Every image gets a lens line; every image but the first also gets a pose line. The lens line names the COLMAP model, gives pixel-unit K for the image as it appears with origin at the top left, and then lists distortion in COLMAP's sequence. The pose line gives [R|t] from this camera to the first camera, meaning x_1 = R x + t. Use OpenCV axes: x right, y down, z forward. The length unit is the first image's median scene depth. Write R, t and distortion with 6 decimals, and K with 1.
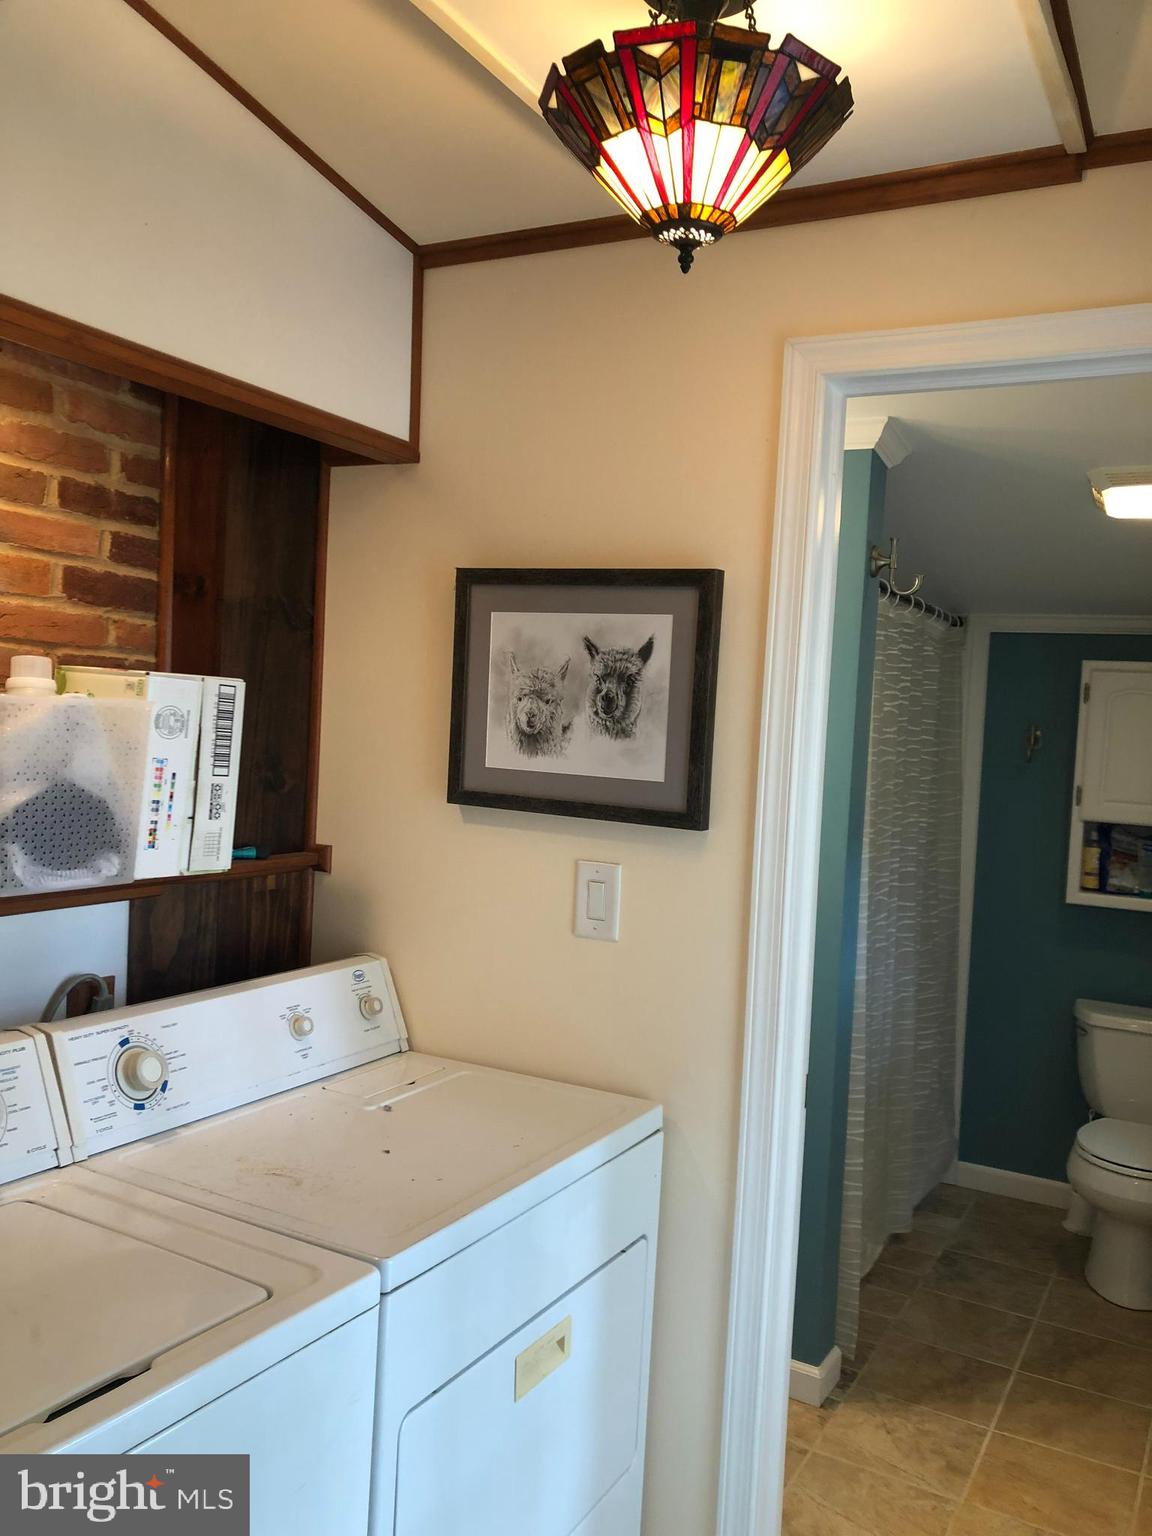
lens RADIAL K [[1249.6, 0, 576.0], [0, 1249.6, 768.0], [0, 0, 1]] dist [0.005596, 0.005894]
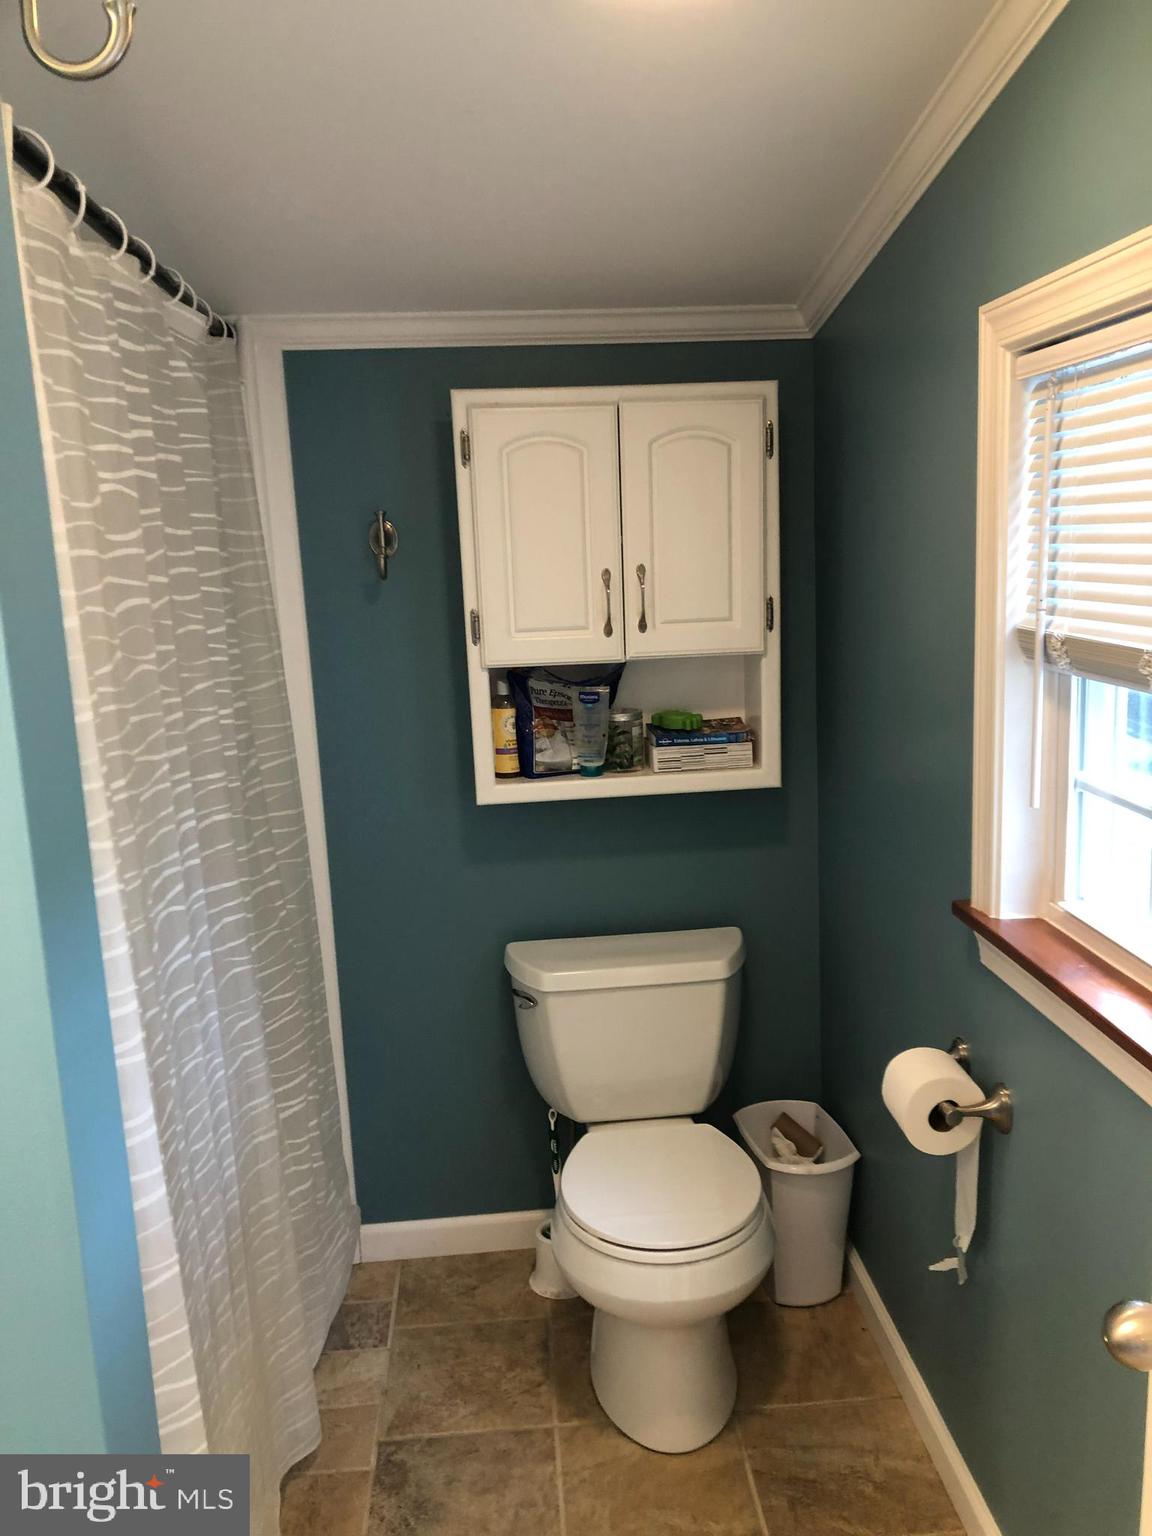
lens RADIAL K [[1222.0, 0, 583.1], [0, 1222.0, 787.0], [0, 0, 1]] dist [0.105555, -0.190550]
pose [[0.831762, -0.191222, 0.521158, 0.124696], [0.104622, 0.975974, 0.191127, -0.009773], [-0.545184, -0.104447, 0.831784, 0.475988]]
